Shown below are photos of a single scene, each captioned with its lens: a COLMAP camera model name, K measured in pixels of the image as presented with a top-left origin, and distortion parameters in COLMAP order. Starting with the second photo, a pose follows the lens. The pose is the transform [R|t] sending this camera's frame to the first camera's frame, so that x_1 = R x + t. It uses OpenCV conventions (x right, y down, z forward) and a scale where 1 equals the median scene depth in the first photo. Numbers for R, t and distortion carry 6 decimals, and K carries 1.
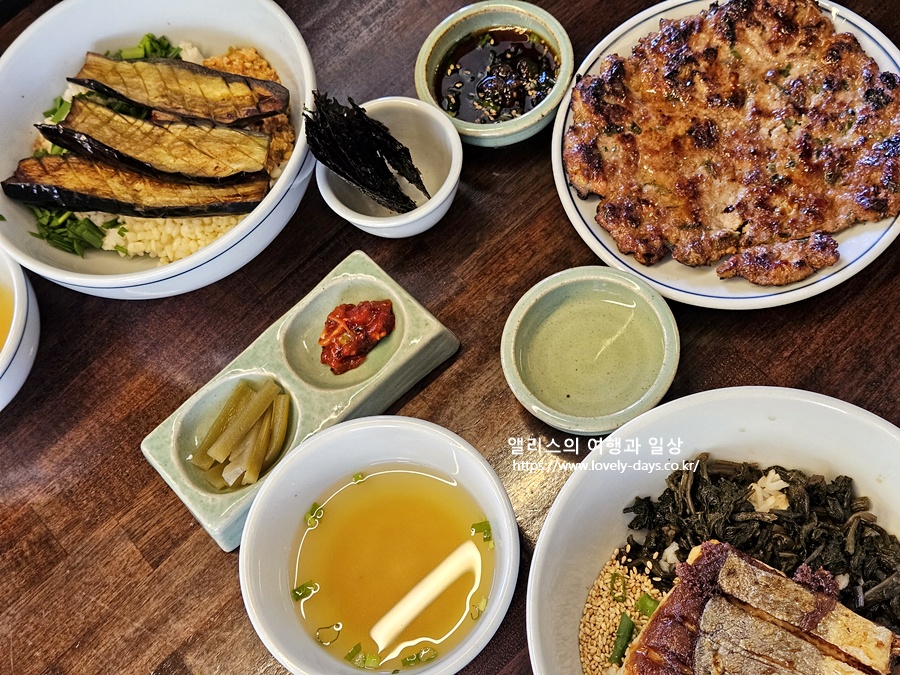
lens RADIAL K [[1159.0, 0, 450.0], [0, 1159.0, 337.5], [0, 0, 1]] dist [0.019084, -0.103155]
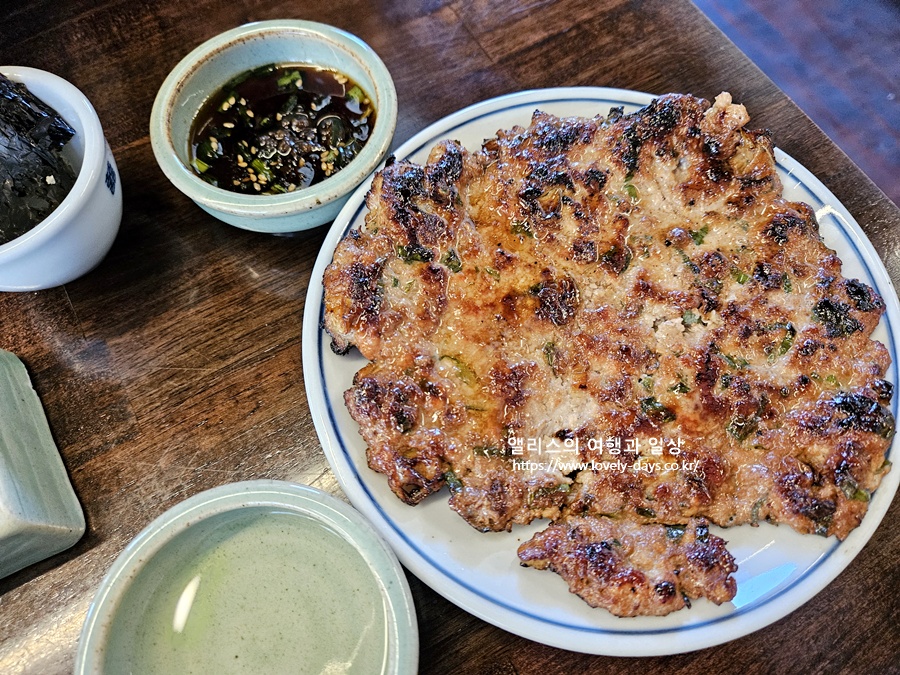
lens RADIAL K [[619.6, 0, 450.0], [0, 619.6, 337.5], [0, 0, 1]] dist [0.006794, -0.028594]
pose [[0.963918, 0.246210, 0.101206, 0.134680], [-0.248046, 0.968731, 0.005777, -0.142311], [-0.096619, -0.030672, 0.994849, 0.668188]]
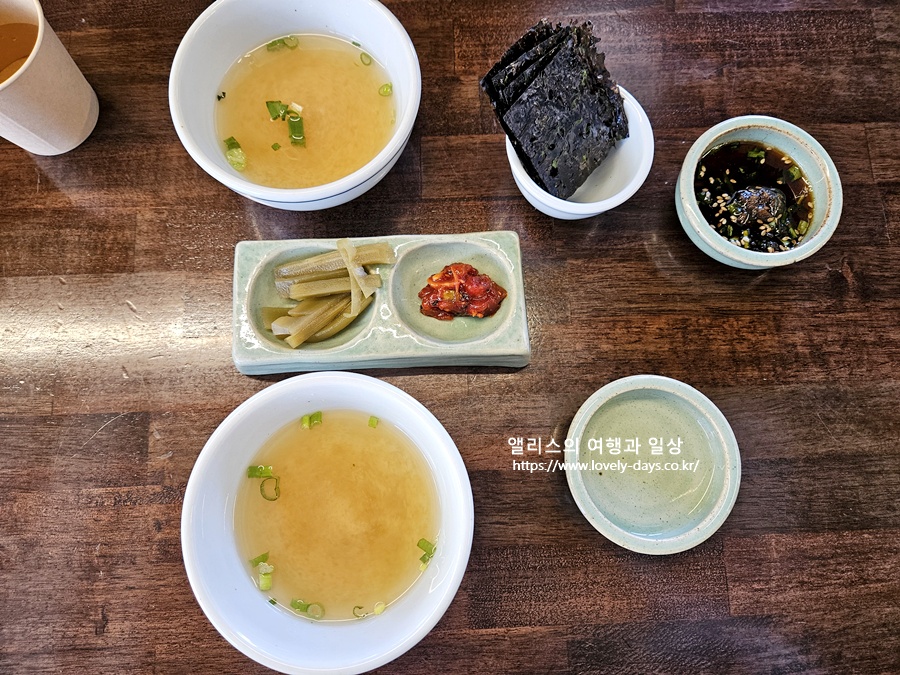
lens RADIAL K [[619.6, 0, 450.0], [0, 619.6, 337.5], [0, 0, 1]] dist [0.006794, -0.028594]
pose [[0.757494, 0.650464, 0.055672, -0.094208], [-0.645509, 0.733510, 0.212796, -0.086958], [0.097580, -0.197128, 0.975509, 0.444584]]
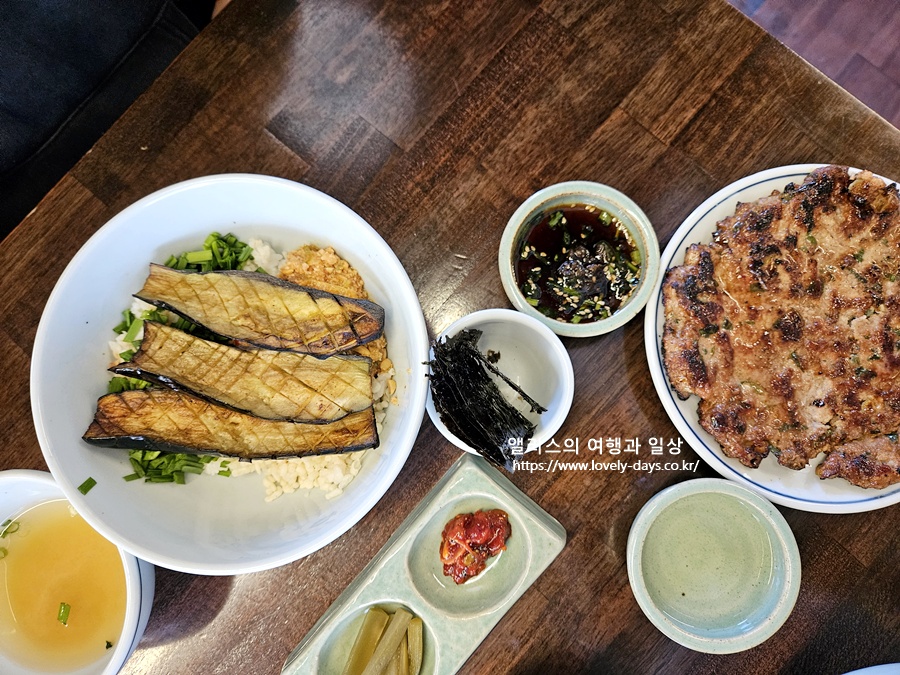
lens RADIAL K [[619.6, 0, 450.0], [0, 619.6, 337.5], [0, 0, 1]] dist [0.006794, -0.028594]
pose [[0.985556, -0.095014, 0.140186, -0.162171], [0.059668, 0.969522, 0.237626, -0.314965], [-0.158492, -0.225829, 0.961188, 0.504941]]
